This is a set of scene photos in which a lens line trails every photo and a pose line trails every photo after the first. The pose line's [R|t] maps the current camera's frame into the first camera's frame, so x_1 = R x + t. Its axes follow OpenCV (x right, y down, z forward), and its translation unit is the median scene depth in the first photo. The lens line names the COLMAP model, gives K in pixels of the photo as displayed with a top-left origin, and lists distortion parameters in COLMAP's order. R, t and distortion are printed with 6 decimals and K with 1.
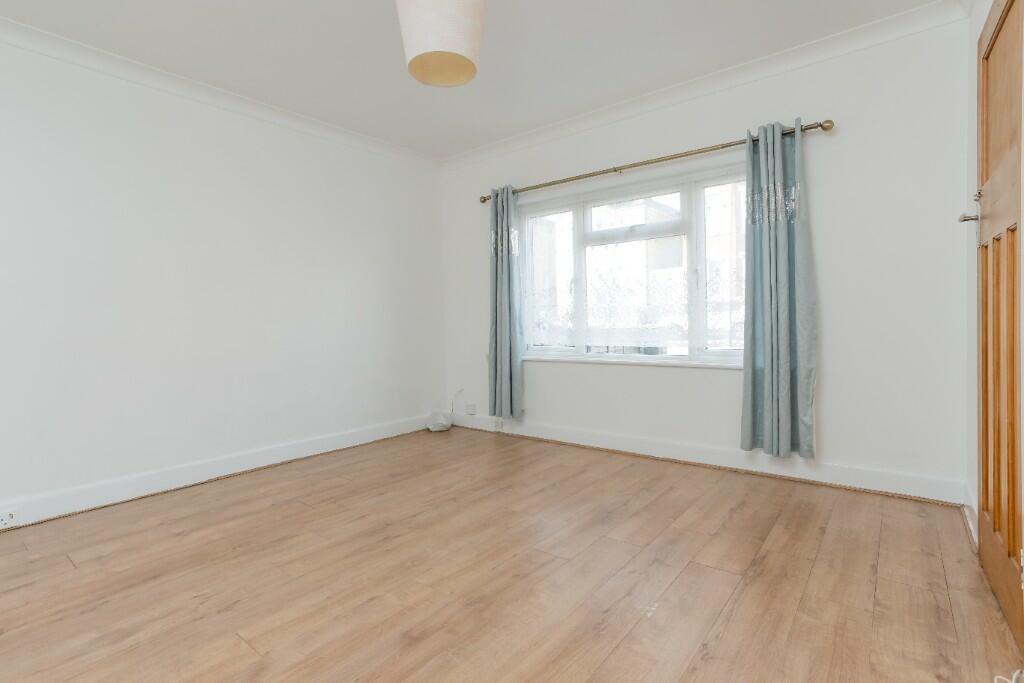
lens RADIAL K [[488.1, 0, 512.6], [0, 488.1, 332.7], [0, 0, 1]] dist [-0.041623, 0.030062]
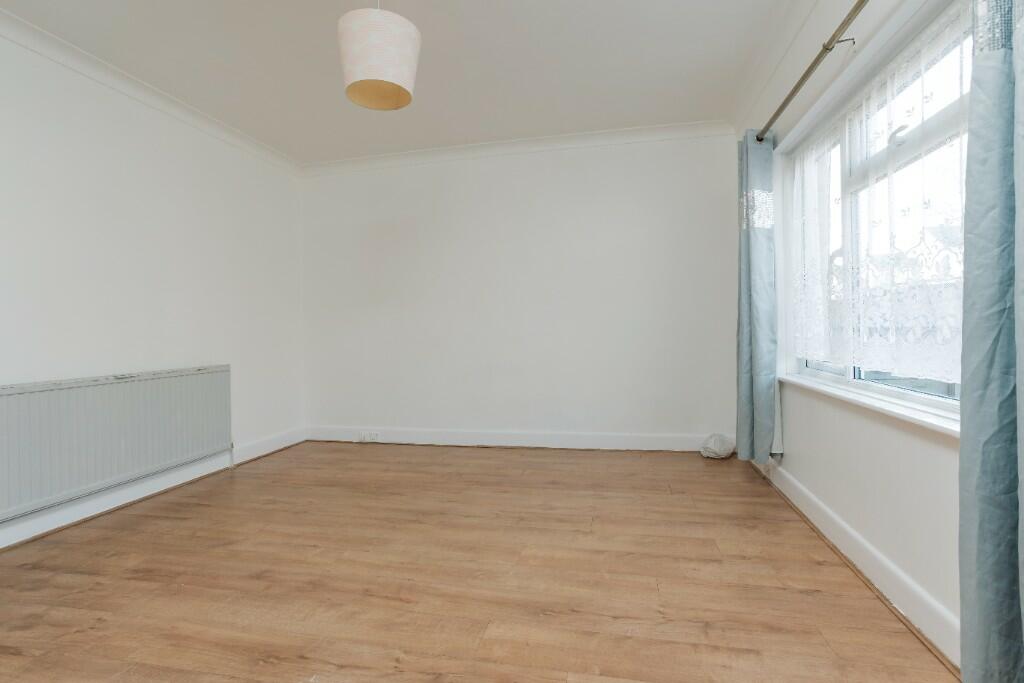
lens RADIAL K [[488.1, 0, 512.6], [0, 488.1, 332.7], [0, 0, 1]] dist [-0.041623, 0.030062]
pose [[0.448234, 0.013713, -0.893811, 0.832126], [-0.004218, 0.999904, 0.013225, -0.032234], [0.893906, -0.002158, 0.448249, 0.675493]]
